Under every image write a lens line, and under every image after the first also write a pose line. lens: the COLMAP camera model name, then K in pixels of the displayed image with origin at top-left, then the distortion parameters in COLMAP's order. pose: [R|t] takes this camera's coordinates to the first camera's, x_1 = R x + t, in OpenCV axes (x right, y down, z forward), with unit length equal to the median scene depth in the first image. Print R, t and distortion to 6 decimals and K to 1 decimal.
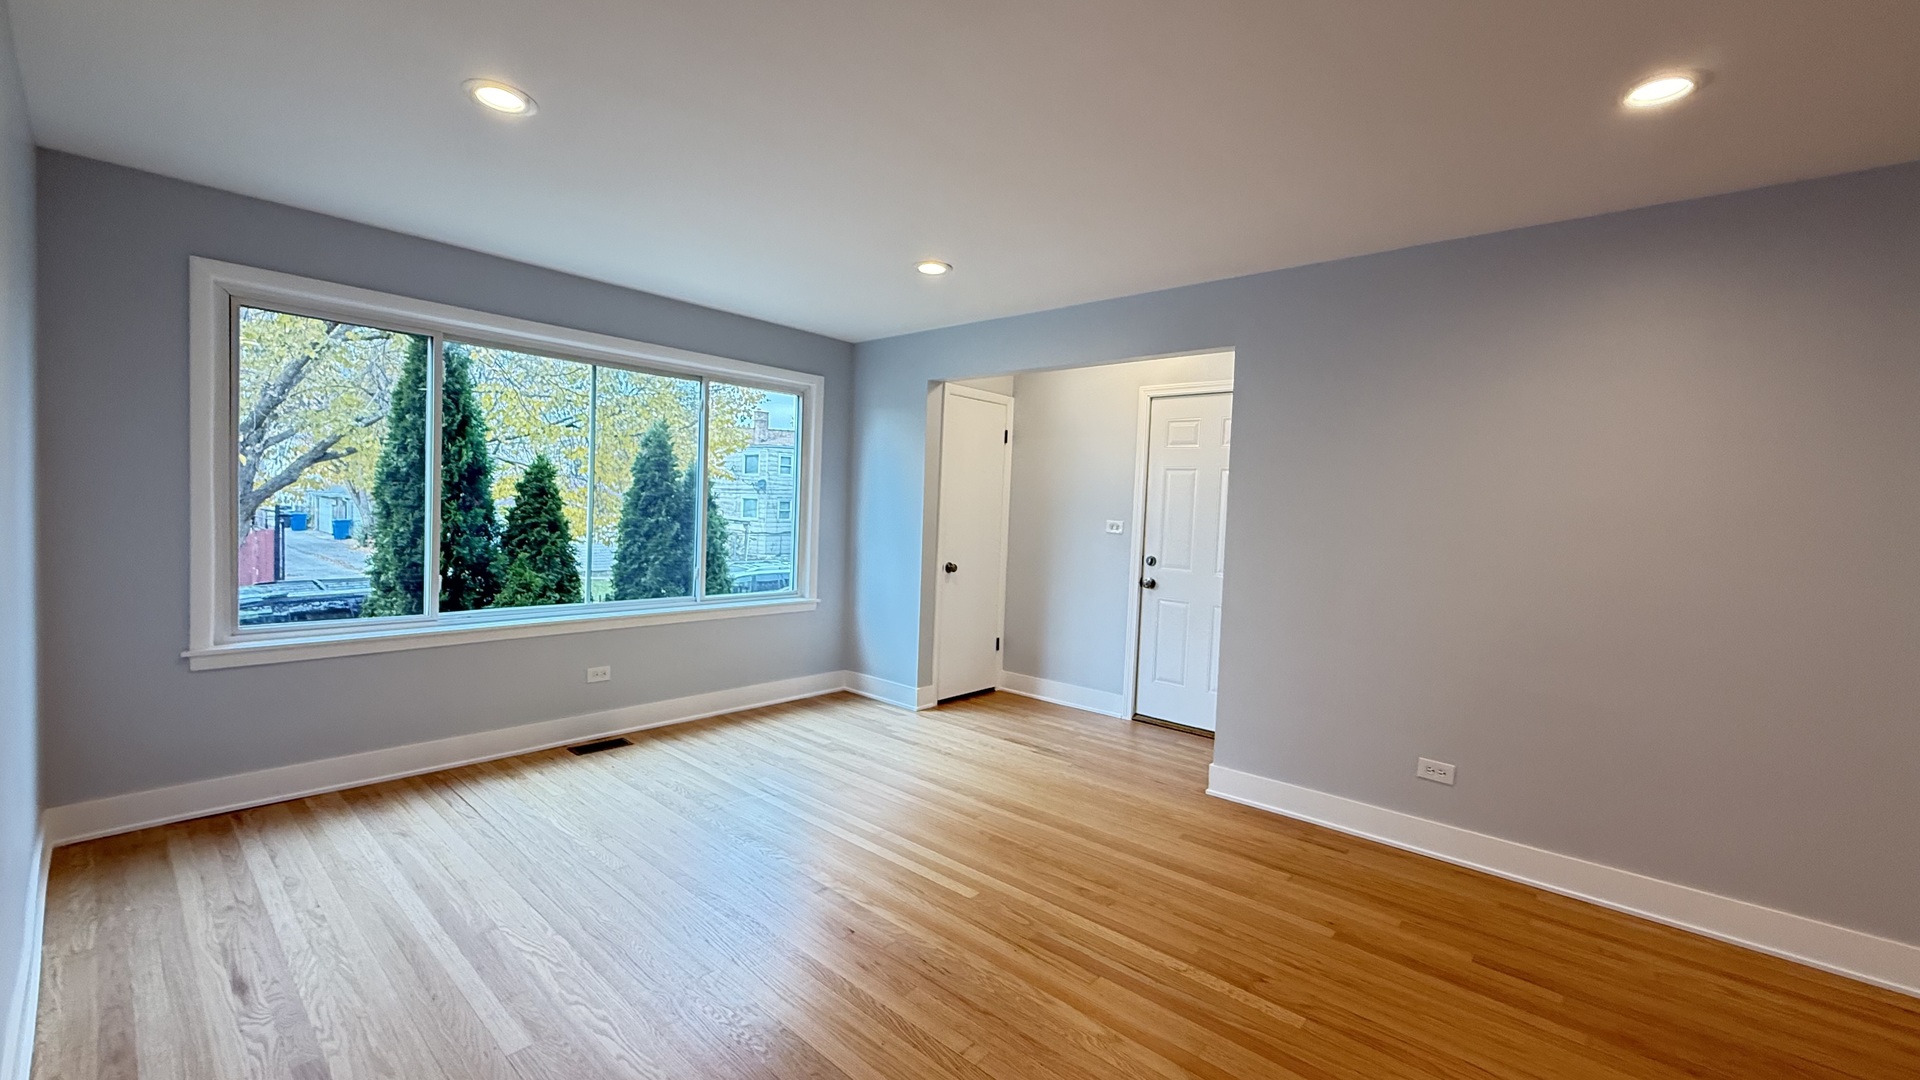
lens RADIAL K [[763.5, 0, 957.1], [0, 763.5, 541.8], [0, 0, 1]] dist [-0.000554, 0.000028]
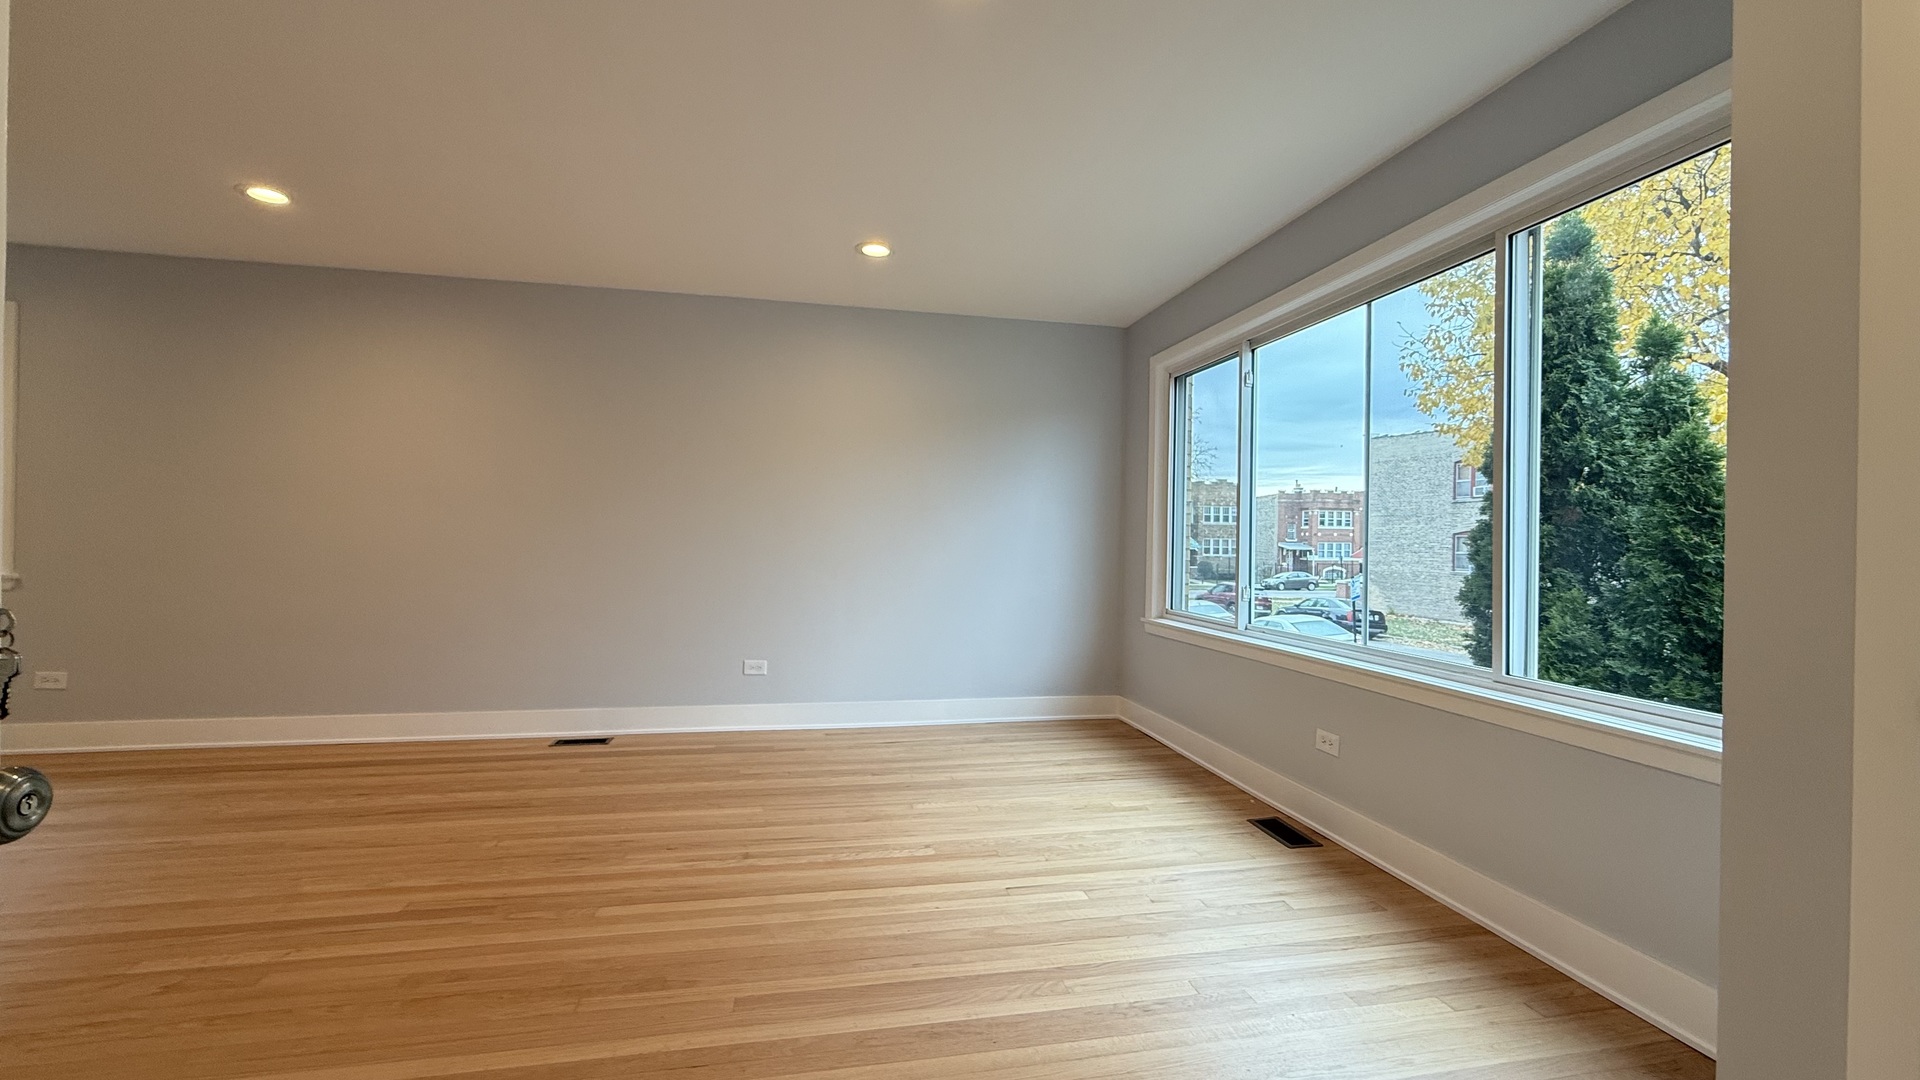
lens RADIAL K [[773.5, 0, 956.1], [0, 773.5, 540.1], [0, 0, 1]] dist [-0.001112, 0.000125]
pose [[-0.602313, -0.050049, -0.796690, 0.439575], [-0.077072, 0.997016, -0.004366, 0.027320], [0.794531, 0.058773, -0.604373, 1.641311]]
